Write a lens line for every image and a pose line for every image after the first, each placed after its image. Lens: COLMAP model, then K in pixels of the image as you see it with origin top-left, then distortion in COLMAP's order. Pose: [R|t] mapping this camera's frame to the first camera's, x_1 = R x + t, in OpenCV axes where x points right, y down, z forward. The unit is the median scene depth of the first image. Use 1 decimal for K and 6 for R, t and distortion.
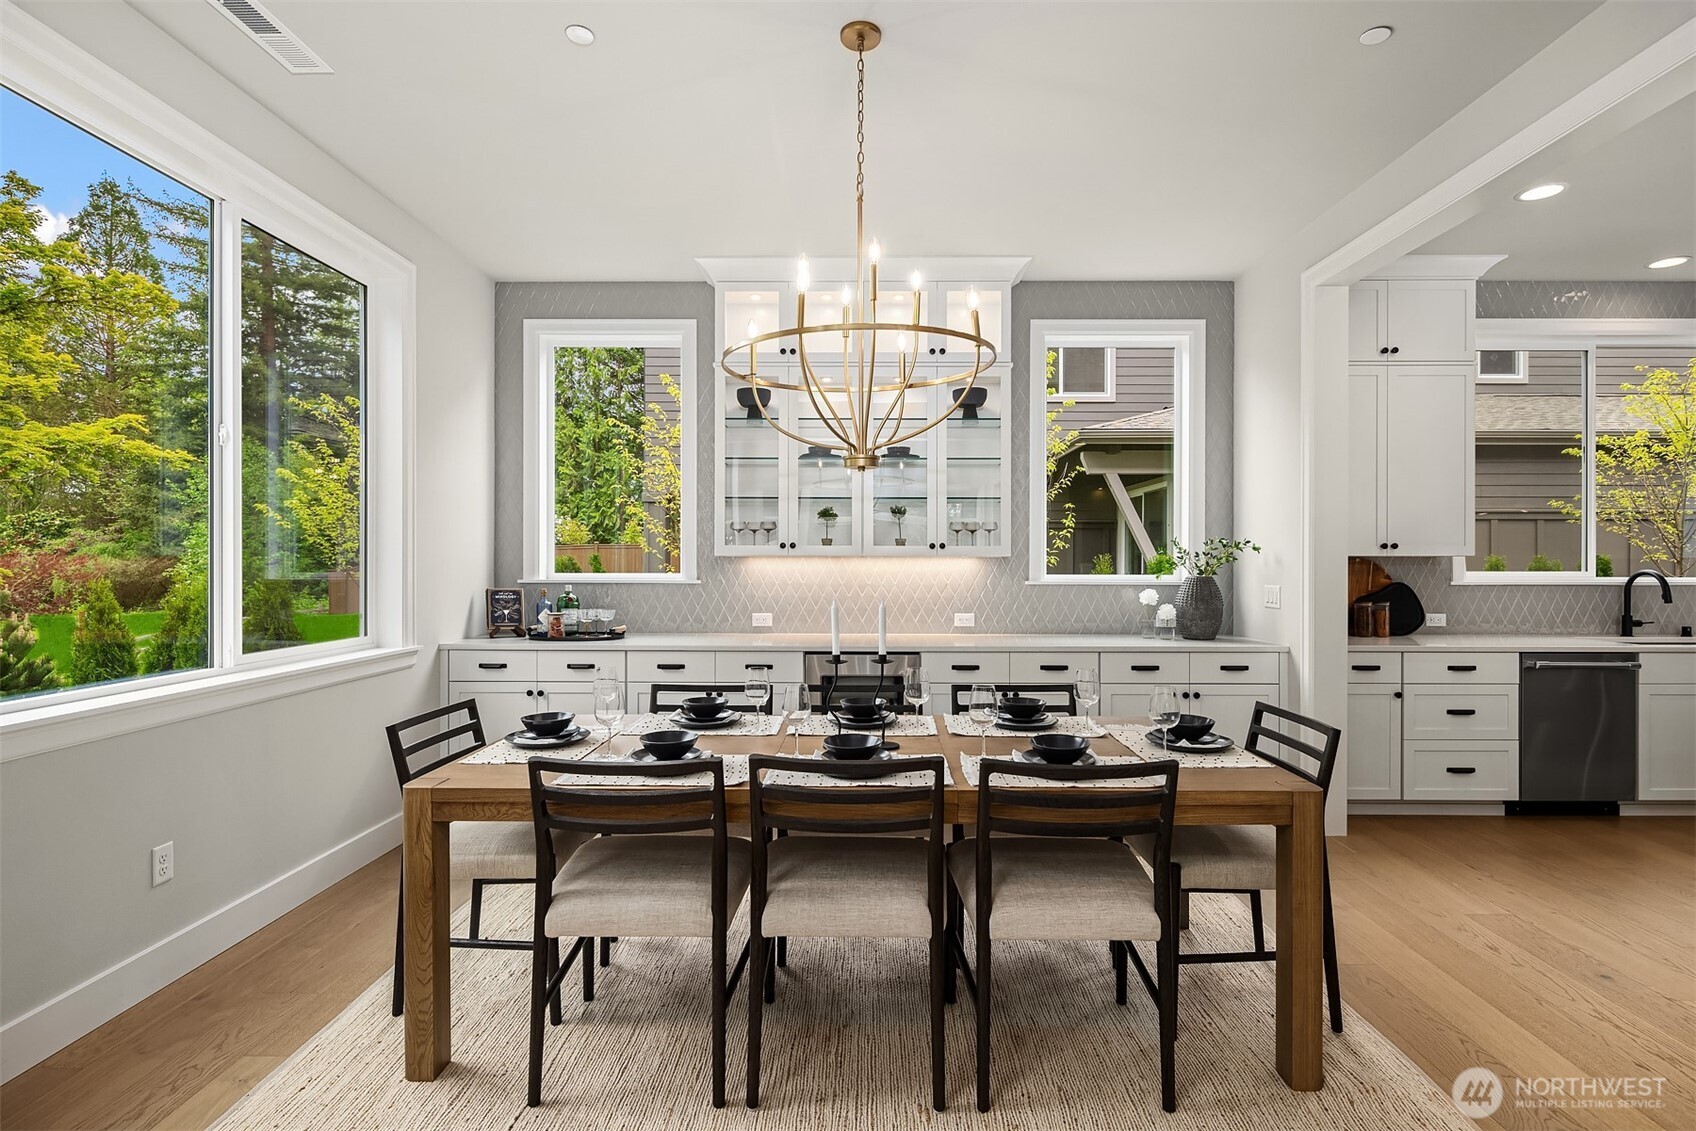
lens RADIAL K [[825.6, 0, 847.3], [0, 825.6, 562.4], [0, 0, 1]] dist [-0.000588, -0.000057]
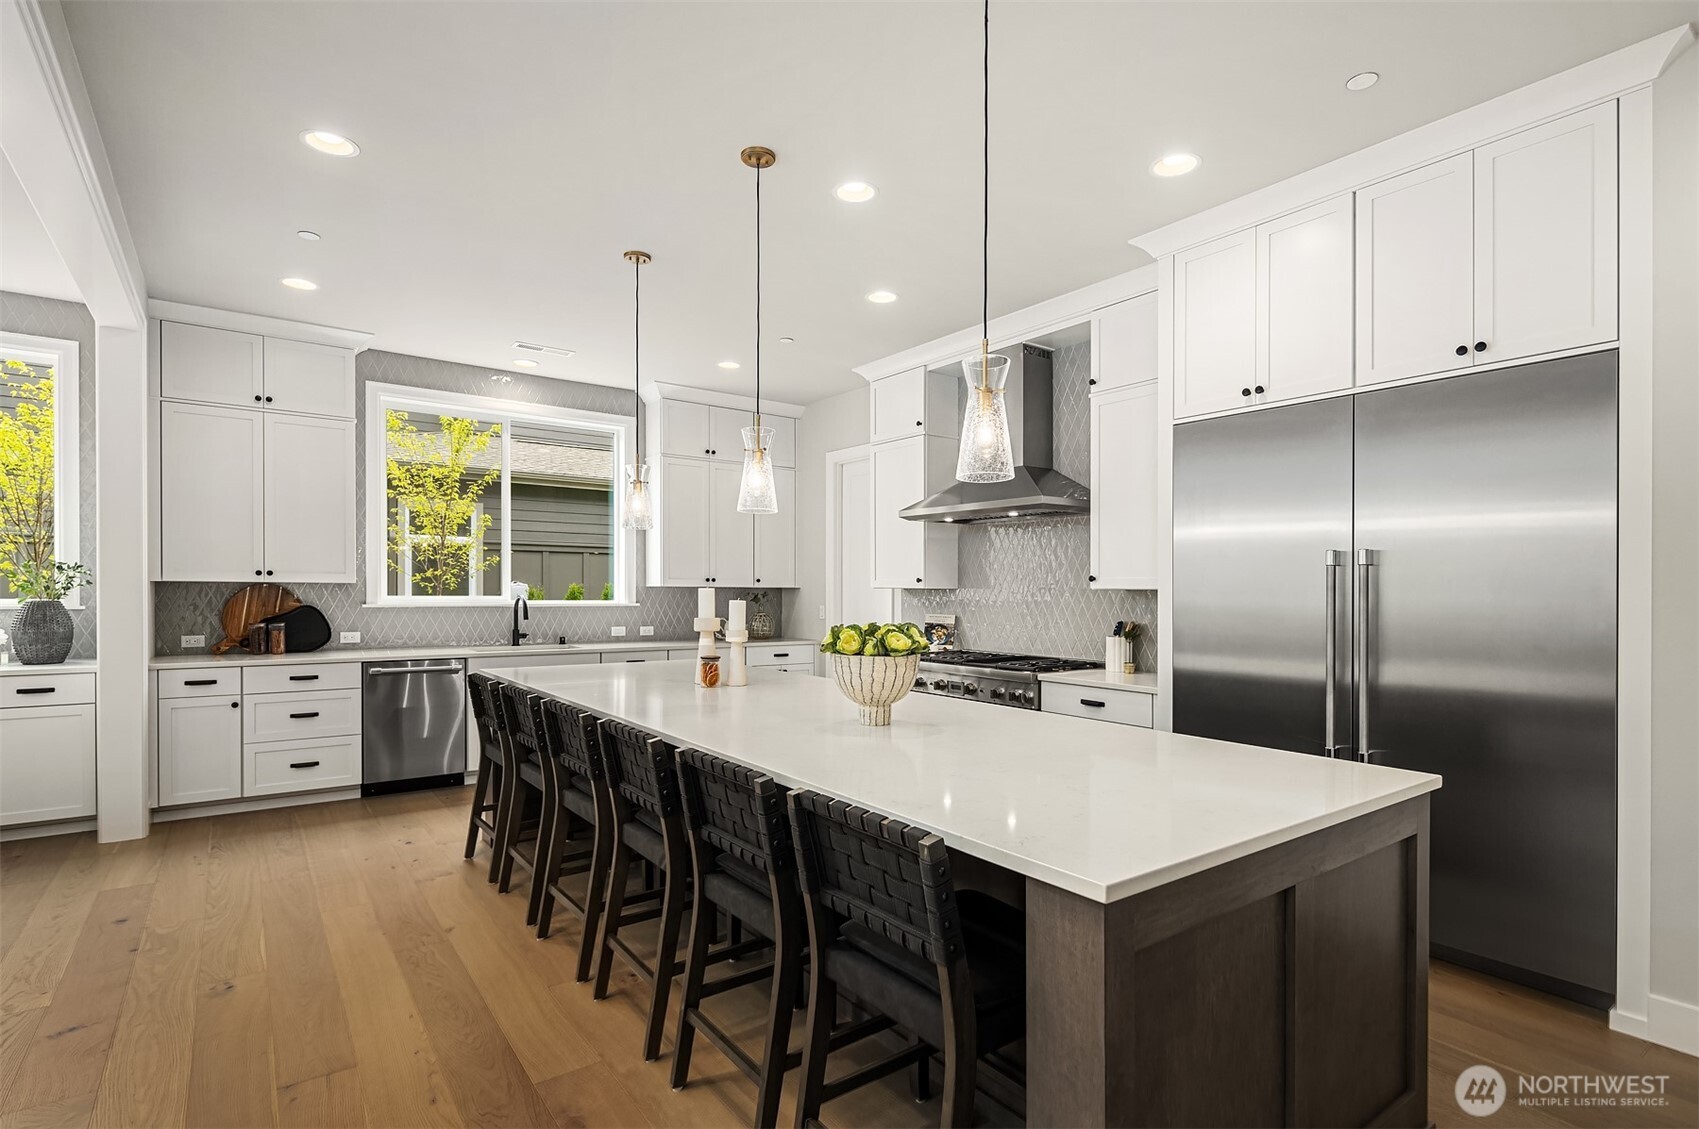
lens RADIAL K [[827.1, 0, 828.3], [0, 827.1, 598.7], [0, 0, 1]] dist [-0.000588, -0.000057]
pose [[0.805794, -0.002088, 0.592192, 0.606901], [-0.001830, 0.999980, 0.006016, 0.007216], [-0.592193, -0.005931, 0.805774, -0.360390]]
